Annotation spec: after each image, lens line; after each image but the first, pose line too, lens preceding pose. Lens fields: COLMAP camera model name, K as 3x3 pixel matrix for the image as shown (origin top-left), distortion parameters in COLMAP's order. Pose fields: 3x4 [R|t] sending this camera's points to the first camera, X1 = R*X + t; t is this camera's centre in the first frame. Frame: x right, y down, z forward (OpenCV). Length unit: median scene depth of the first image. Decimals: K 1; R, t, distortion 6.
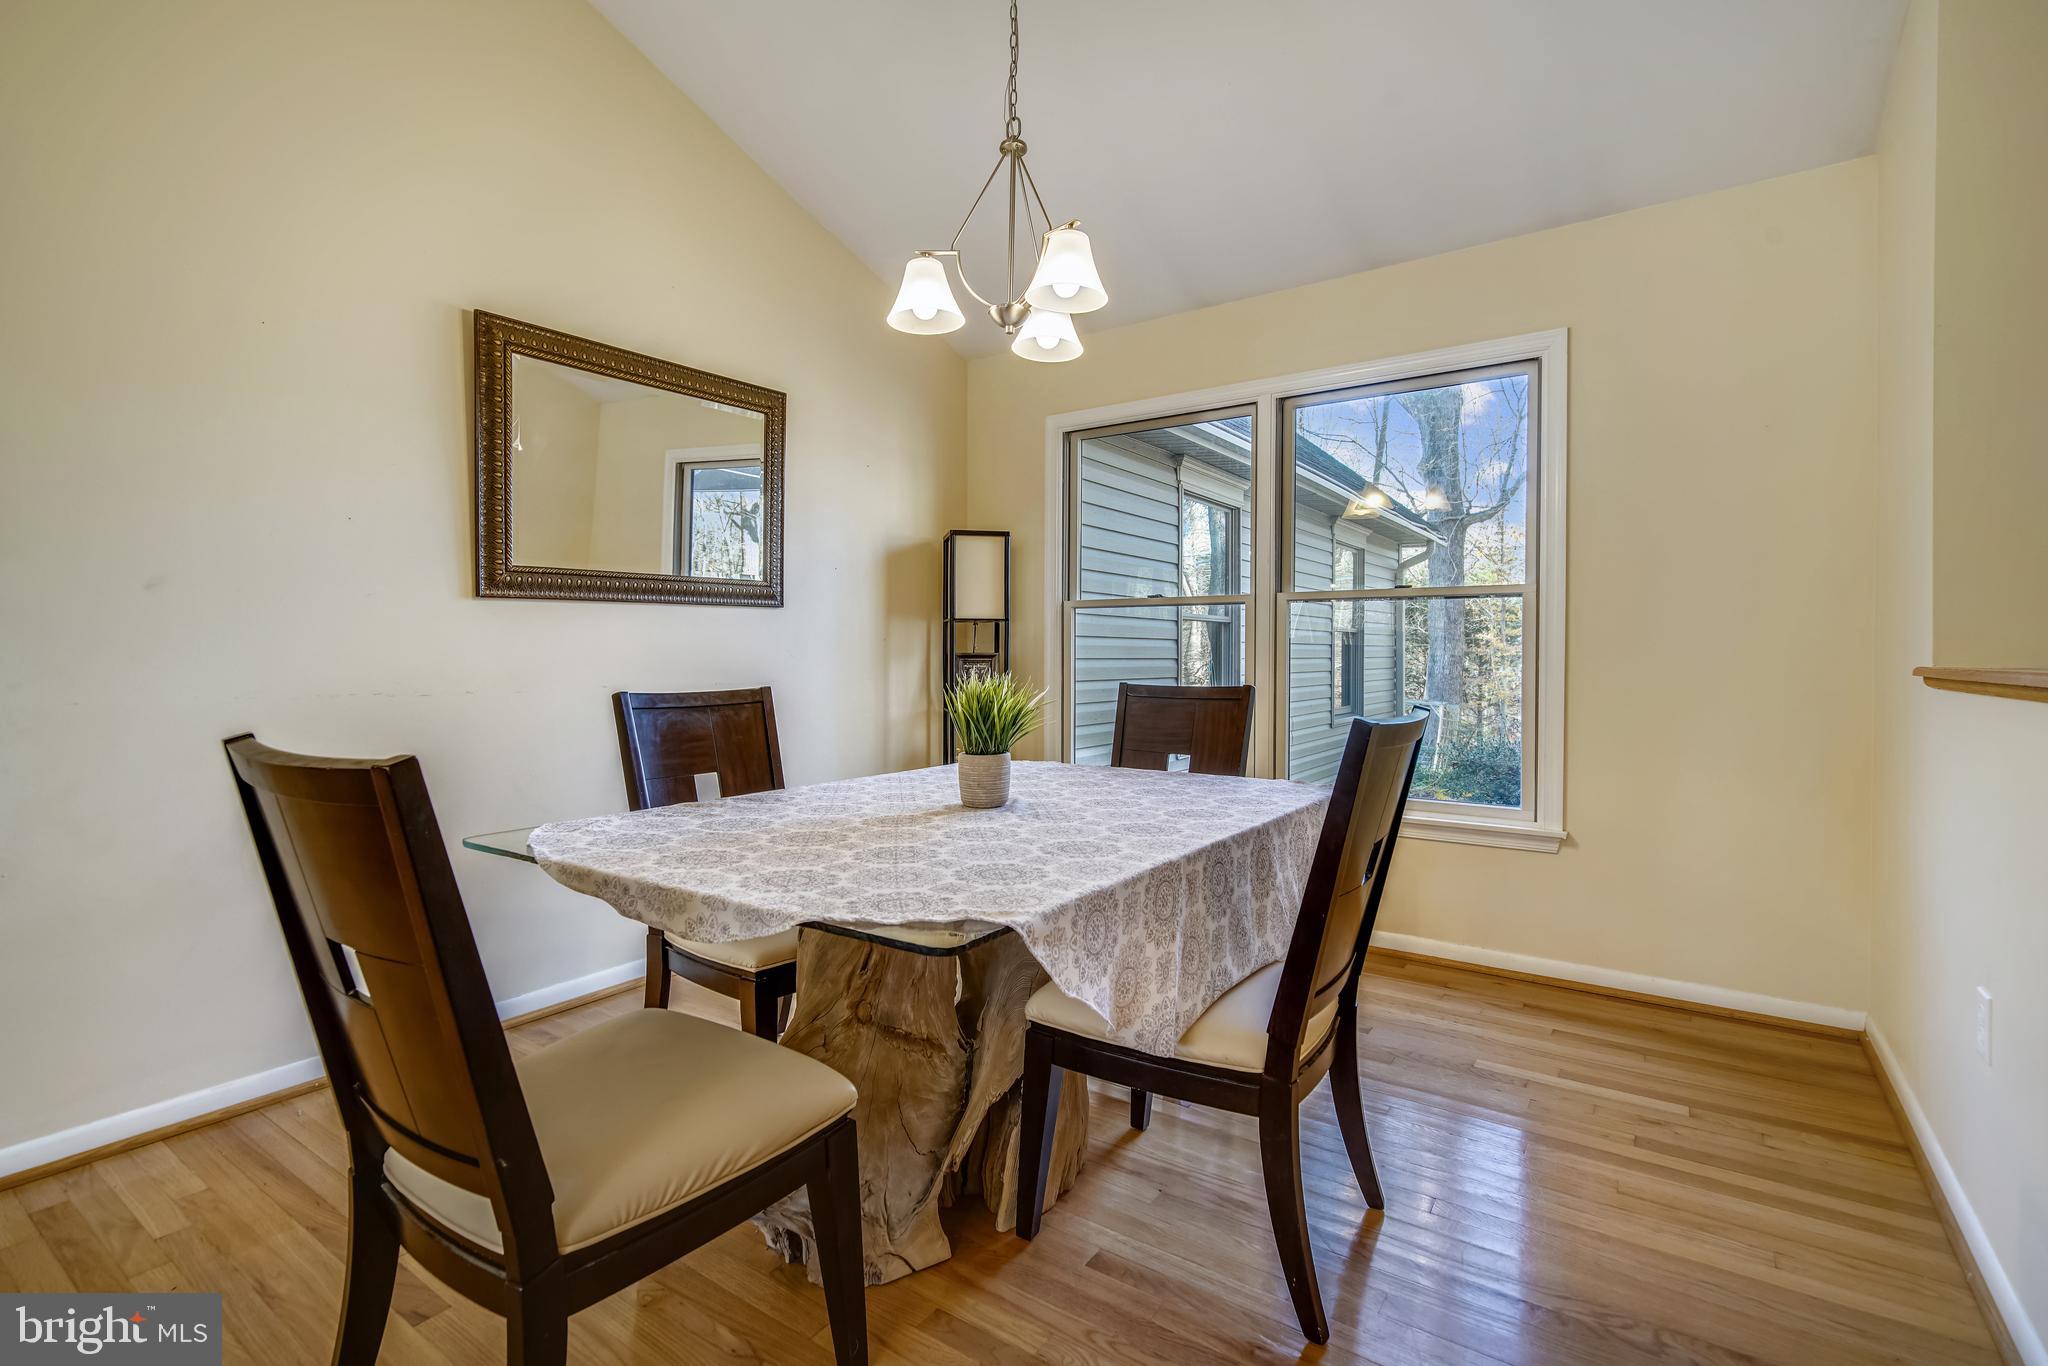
lens RADIAL K [[946.5, 0, 1022.2], [0, 946.5, 660.3], [0, 0, 1]] dist [0.025818, -0.021104]
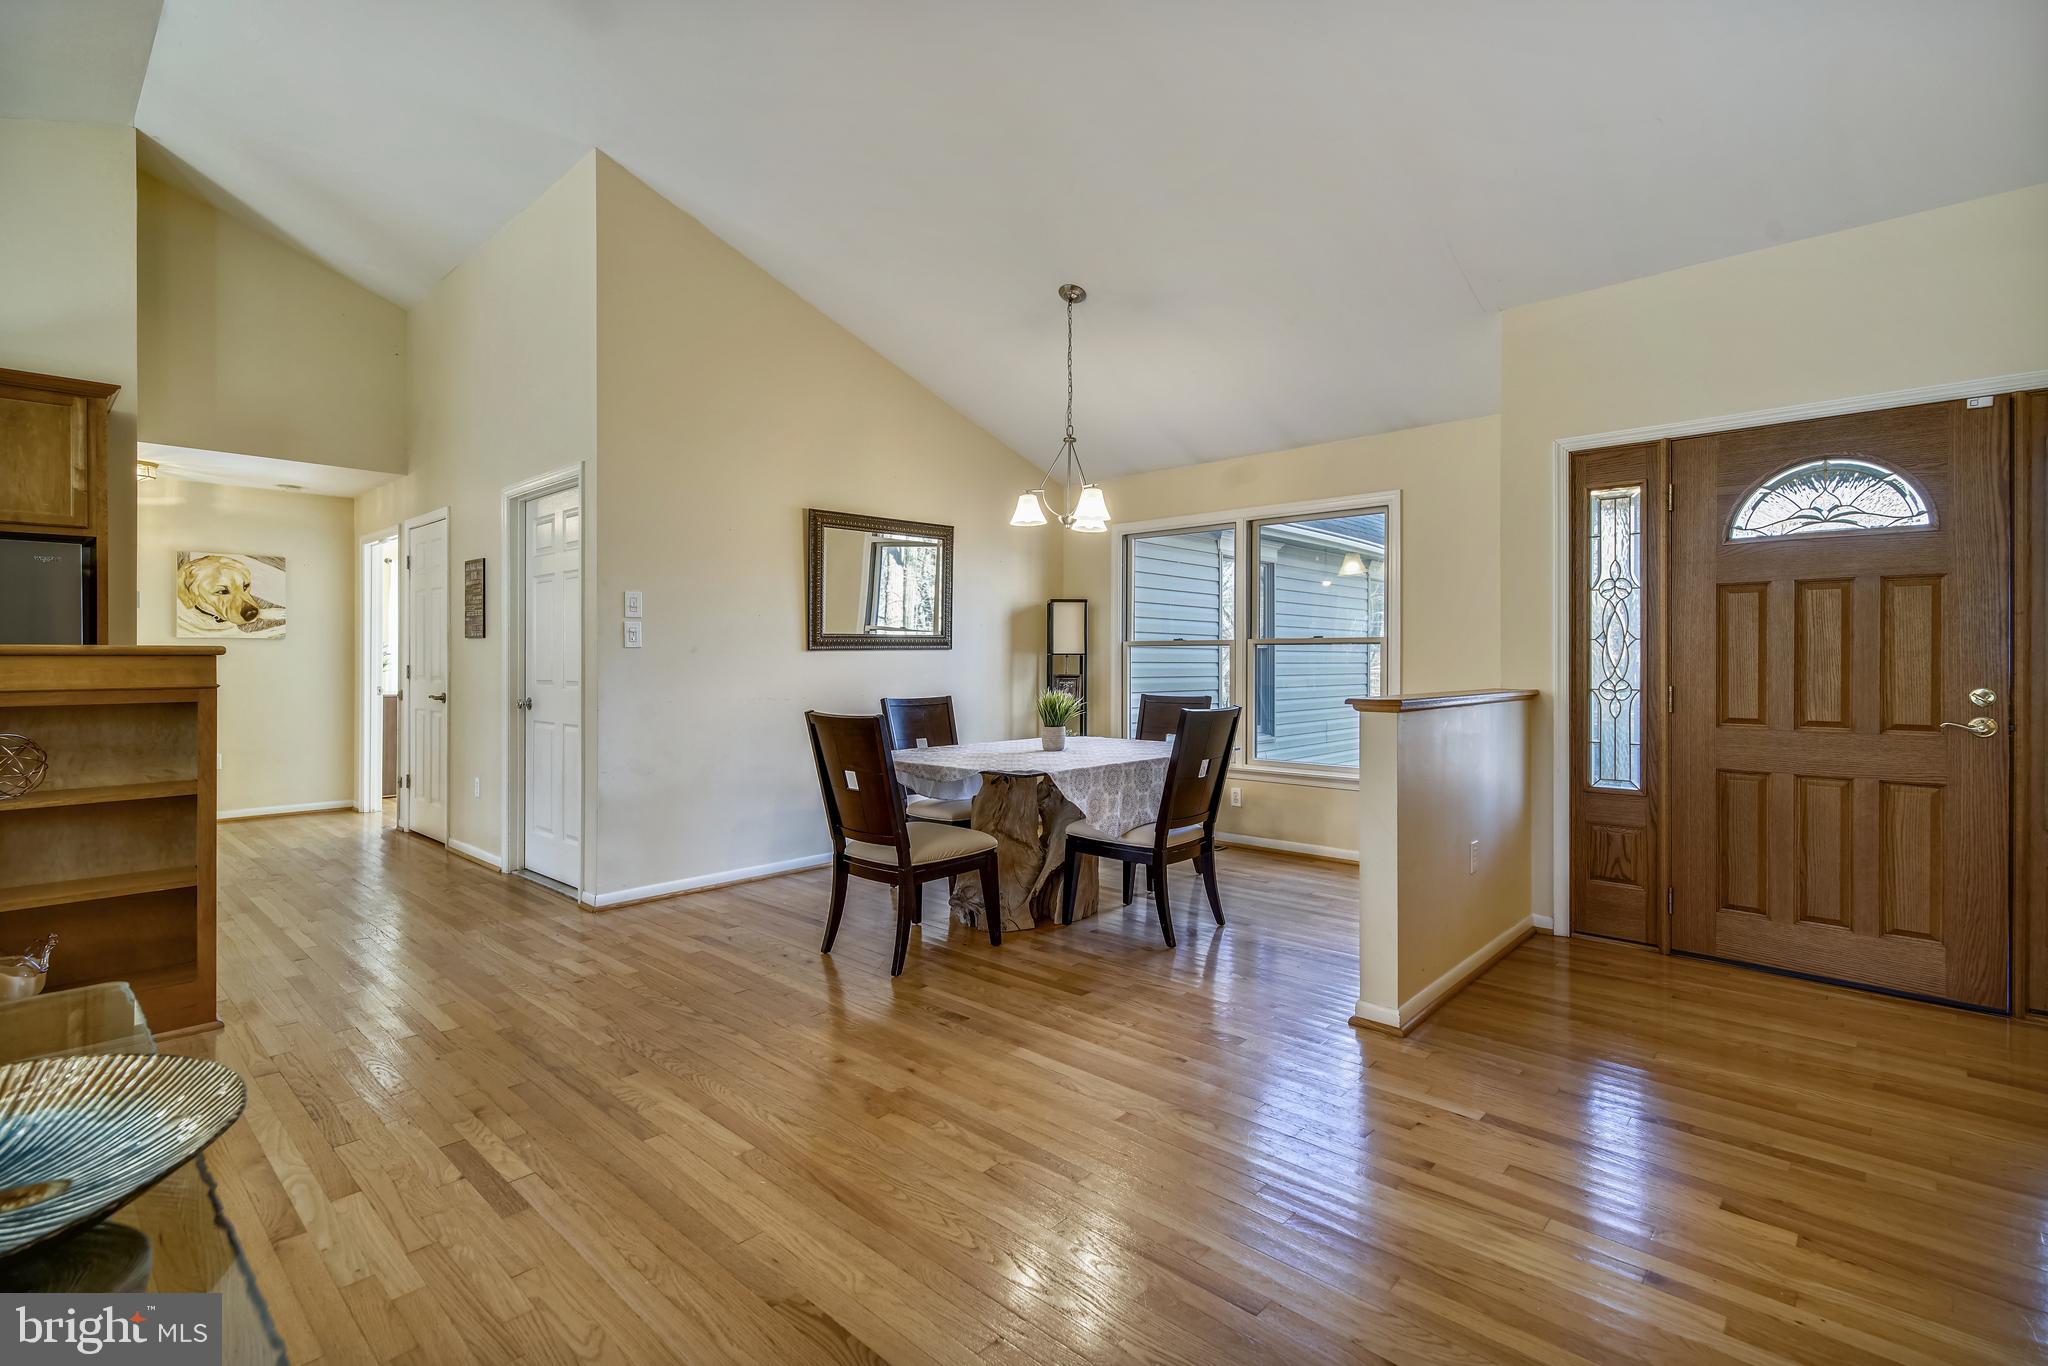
lens RADIAL K [[946.5, 0, 1022.2], [0, 946.5, 660.3], [0, 0, 1]] dist [0.025818, -0.021104]
pose [[0.990860, -0.000689, -0.134895, 0.168010], [-0.000559, 0.999957, -0.009210, -0.032139], [0.134895, 0.009202, 0.990817, -1.077878]]
